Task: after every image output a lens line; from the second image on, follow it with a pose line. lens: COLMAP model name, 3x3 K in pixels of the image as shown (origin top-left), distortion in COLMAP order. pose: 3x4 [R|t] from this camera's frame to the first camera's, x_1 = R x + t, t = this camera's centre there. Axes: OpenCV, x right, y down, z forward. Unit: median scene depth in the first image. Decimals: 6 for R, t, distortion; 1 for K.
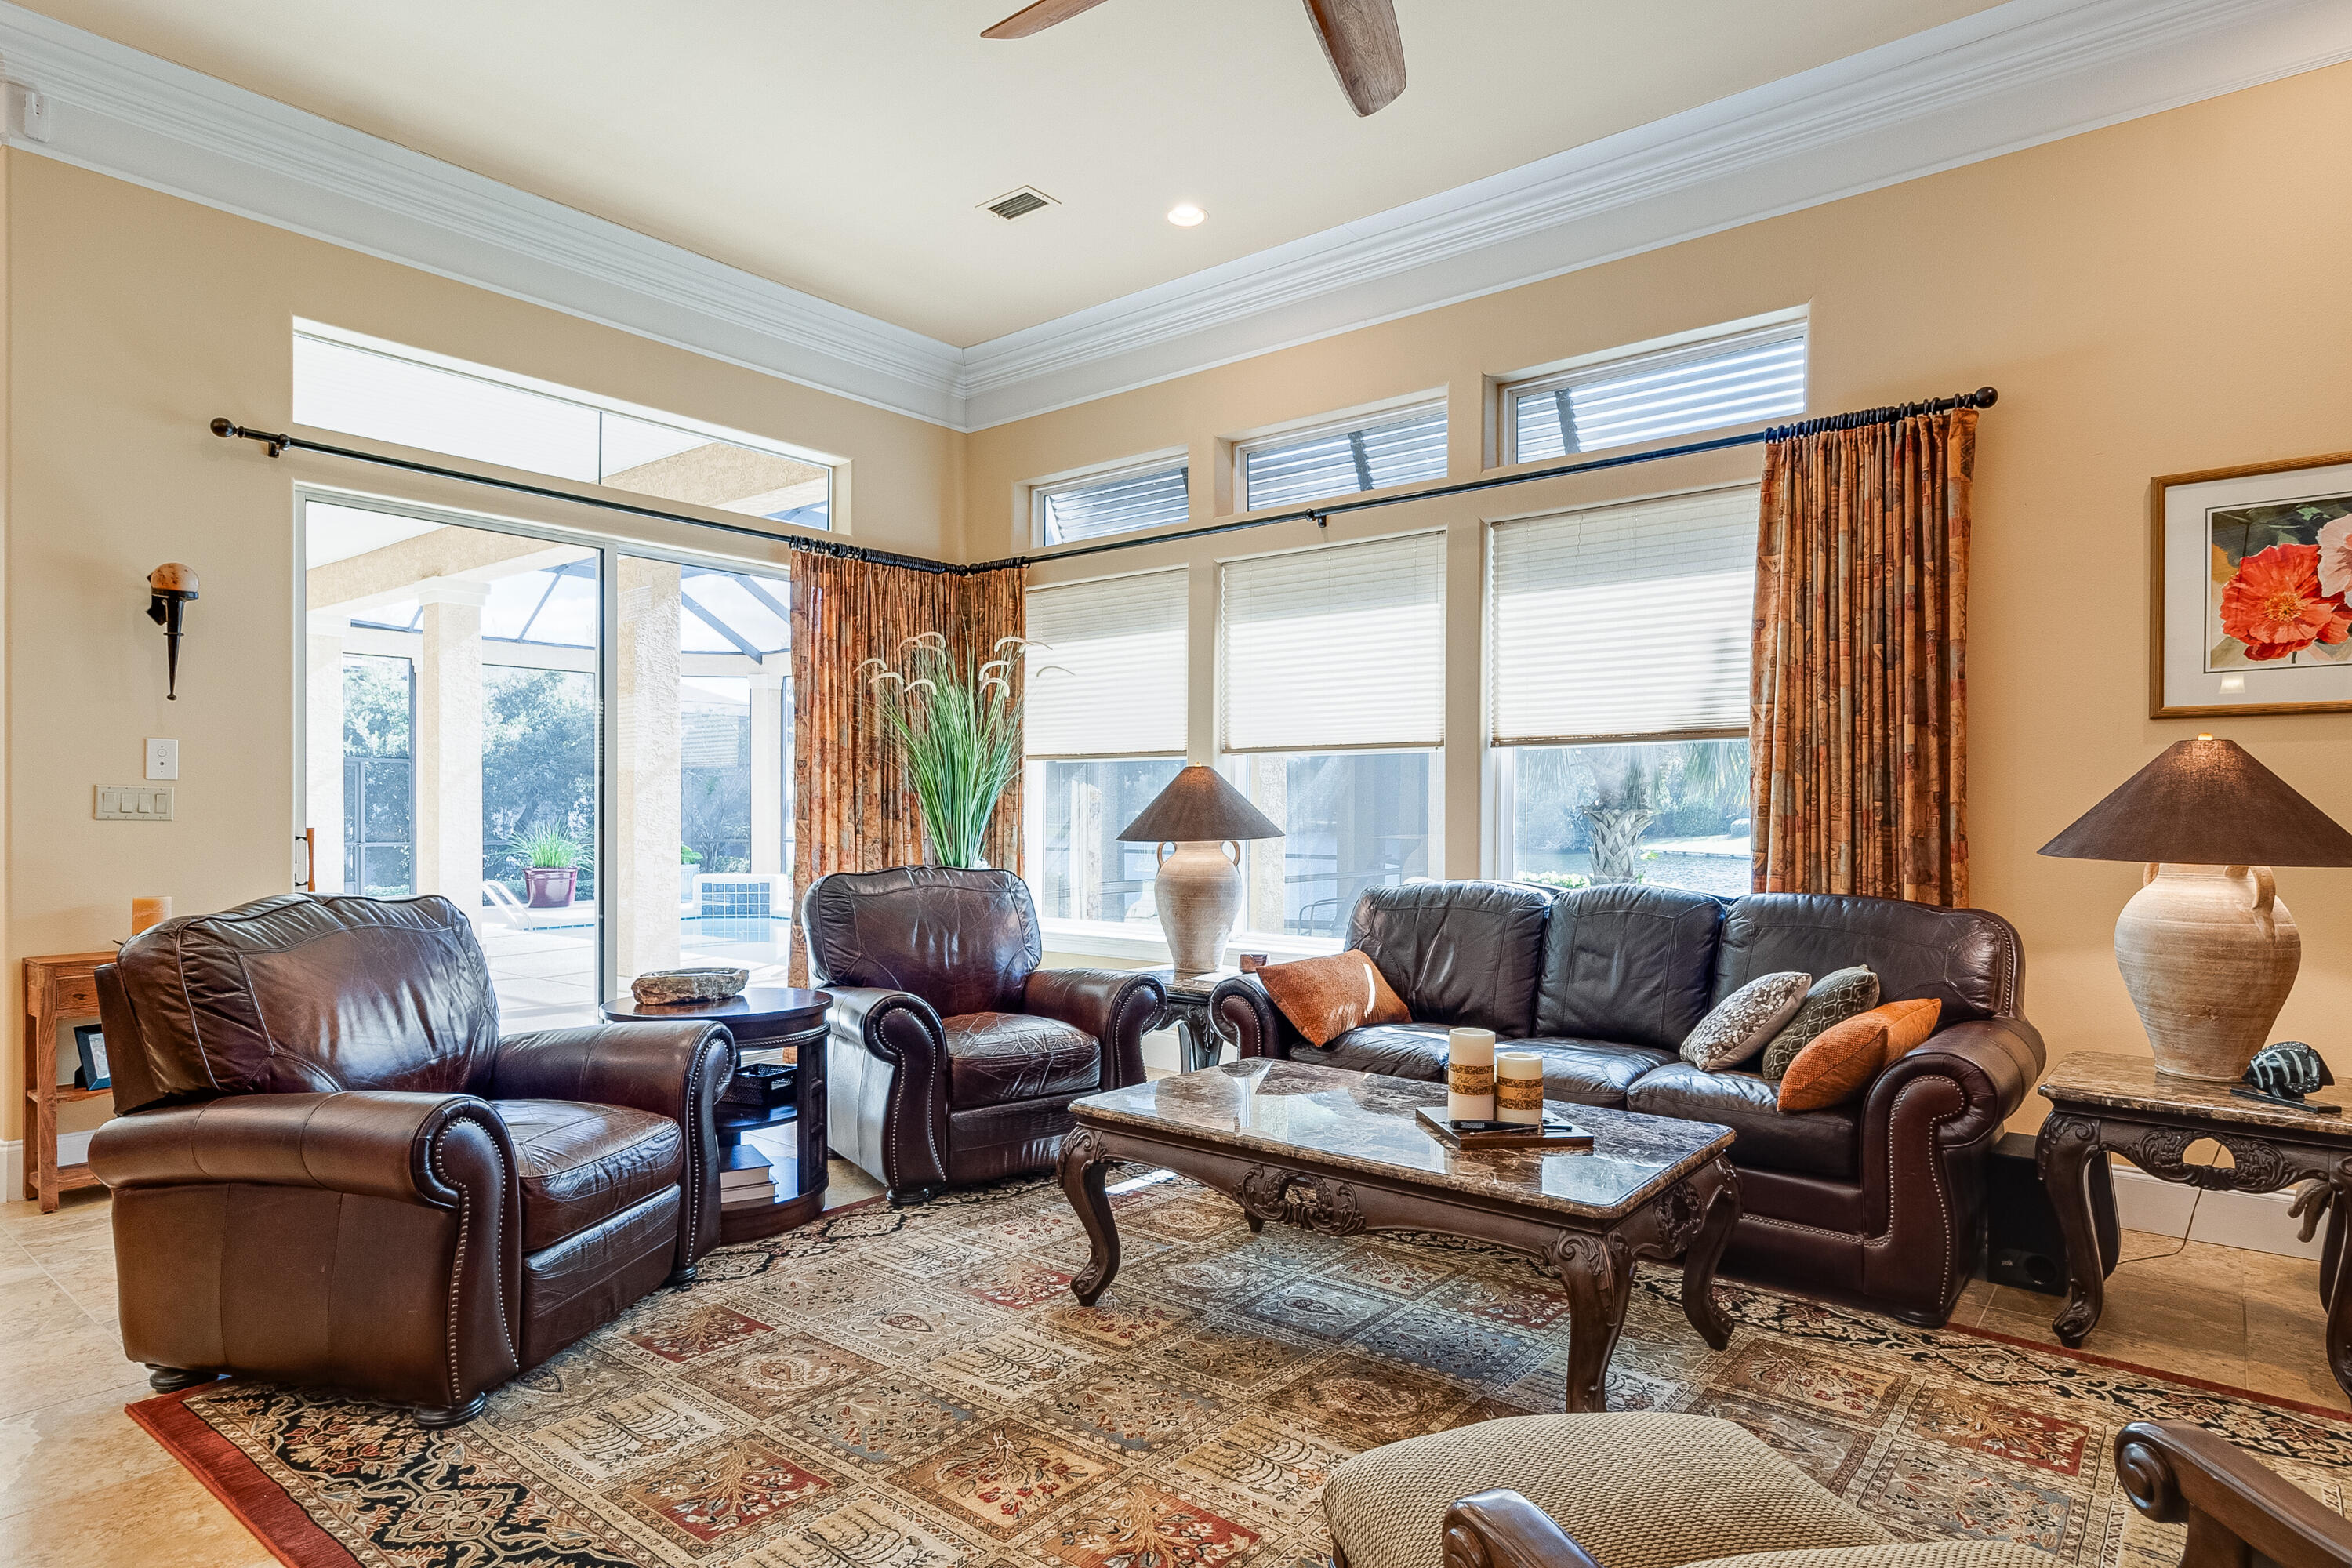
lens RADIAL K [[1273.3, 0, 1207.0], [0, 1273.3, 828.8], [0, 0, 1]] dist [0.000029, -0.000058]
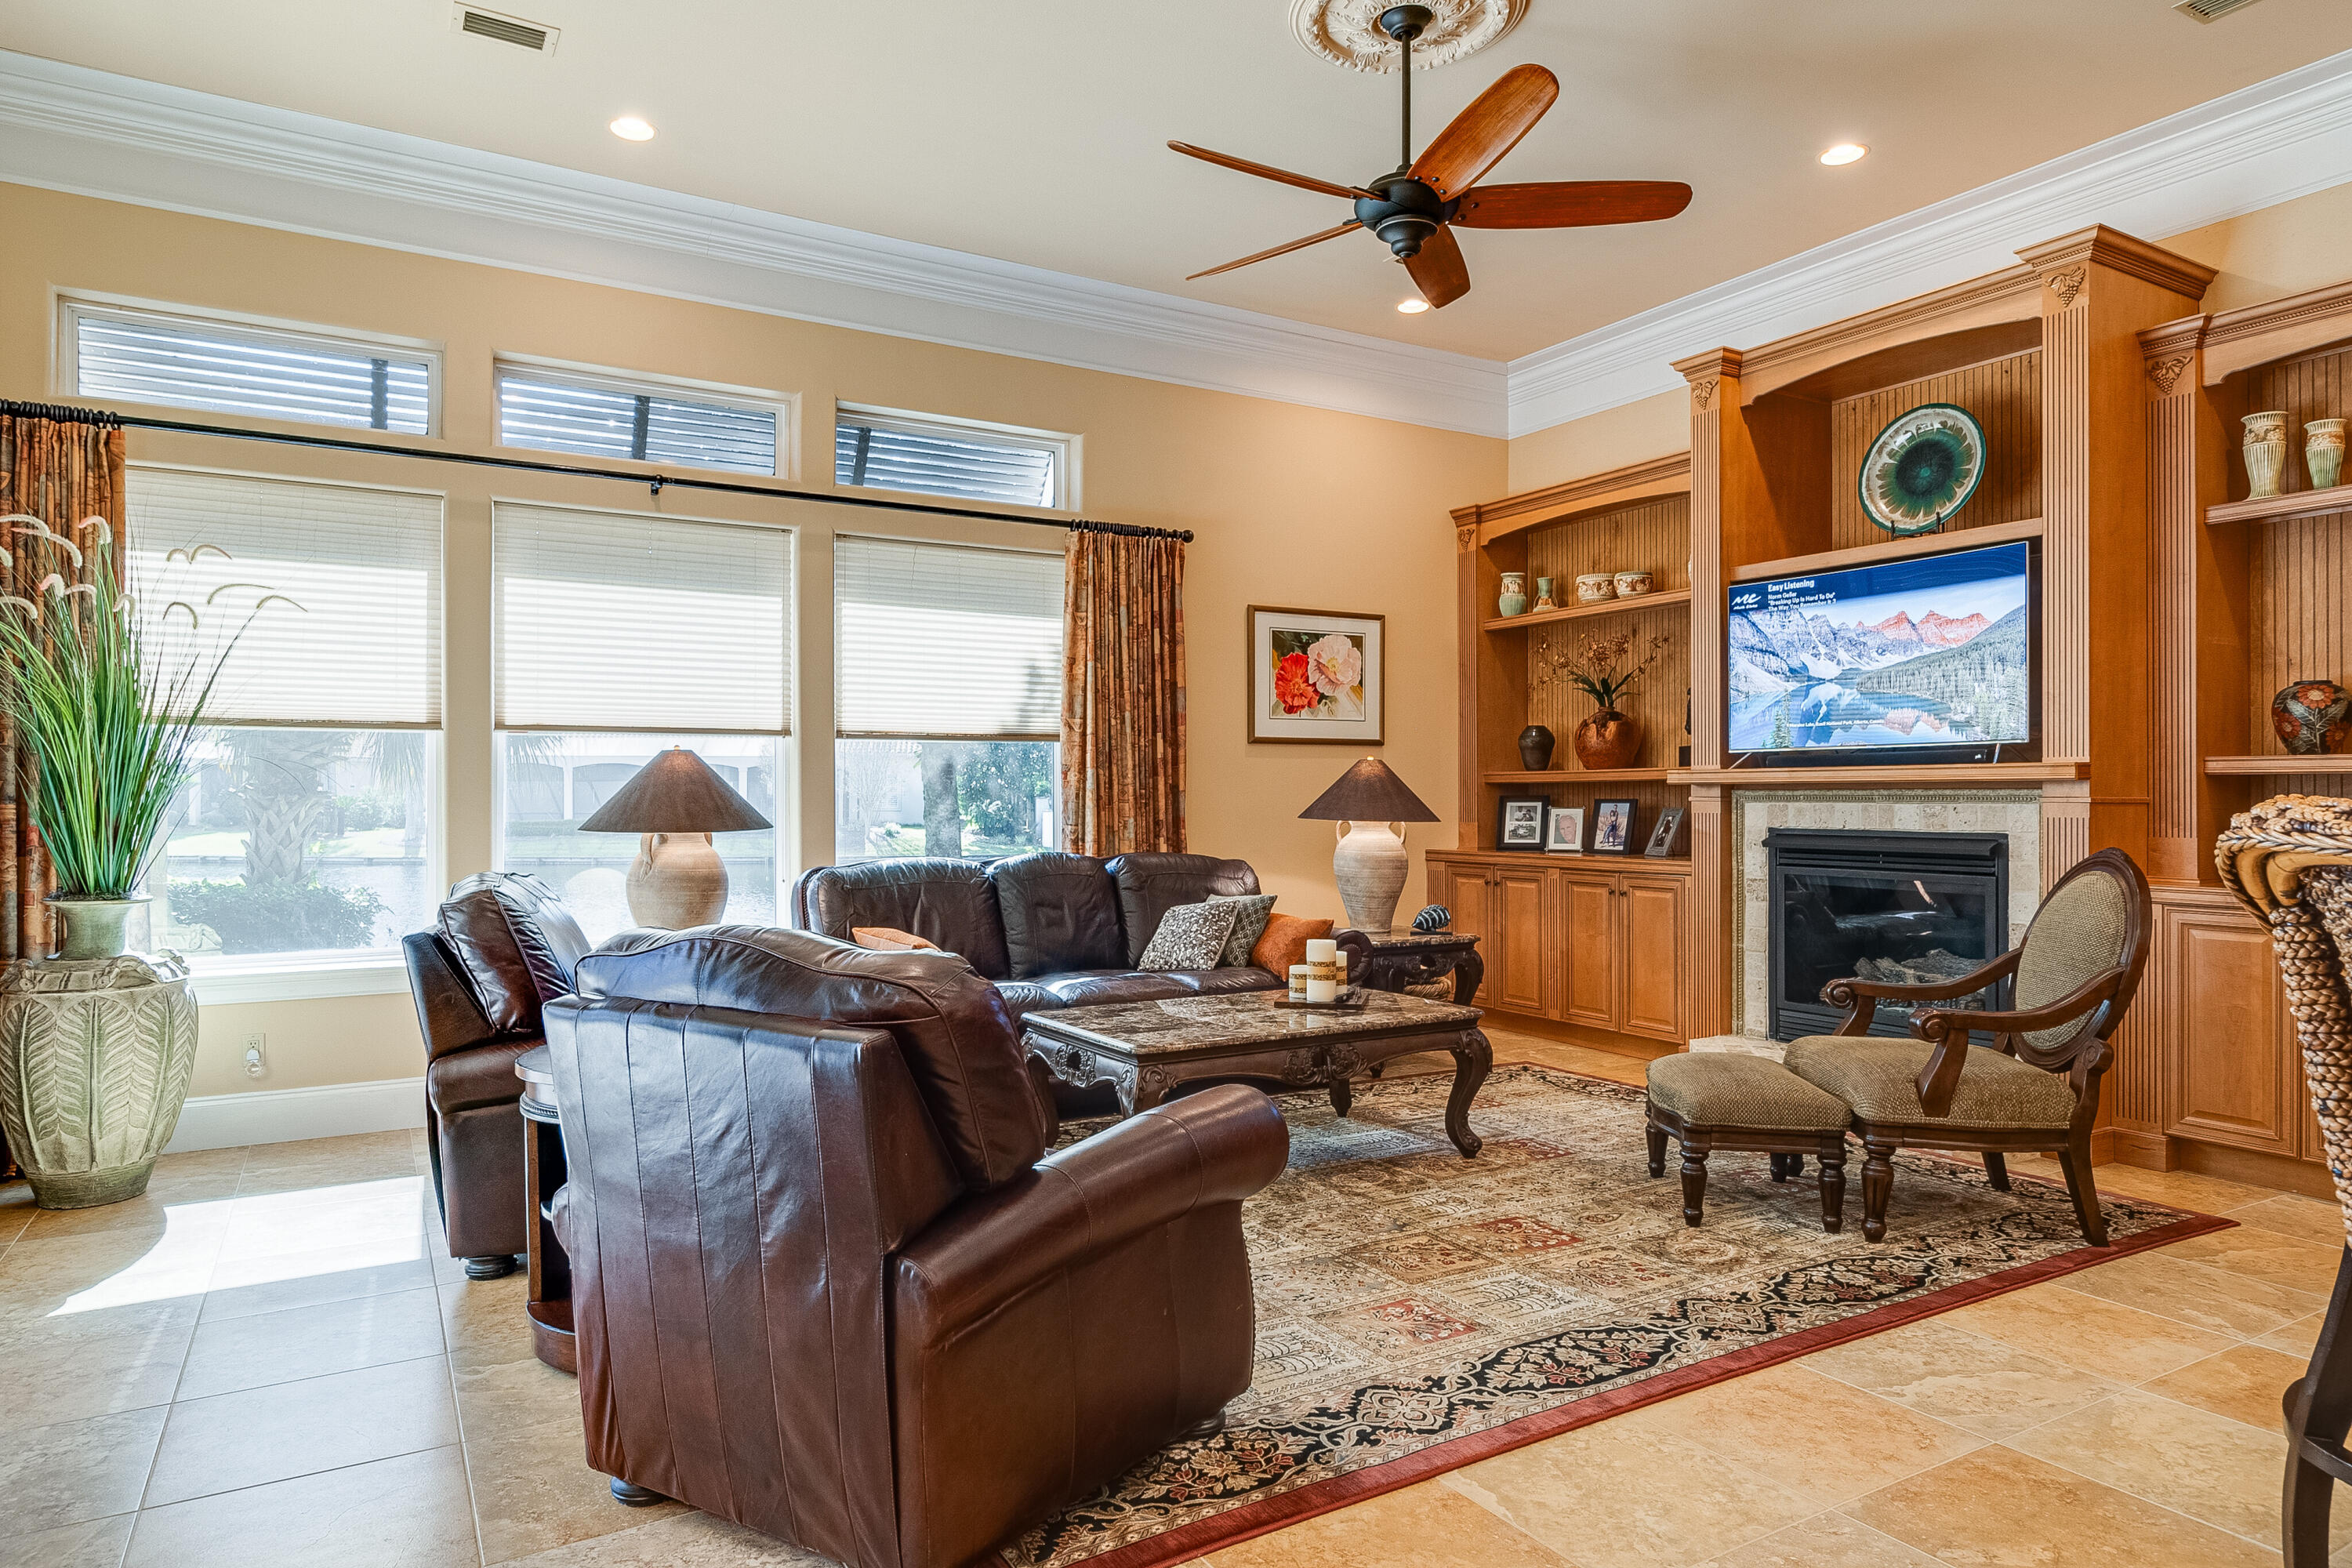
lens RADIAL K [[1397.3, 0, 1135.2], [0, 1397.3, 792.1], [0, 0, 1]] dist [-0.000664, 0.000082]
pose [[0.374217, -0.001206, 0.927340, -0.969519], [0.014491, 0.999885, -0.004548, -0.011151], [-0.927228, 0.015140, 0.374191, 0.385089]]
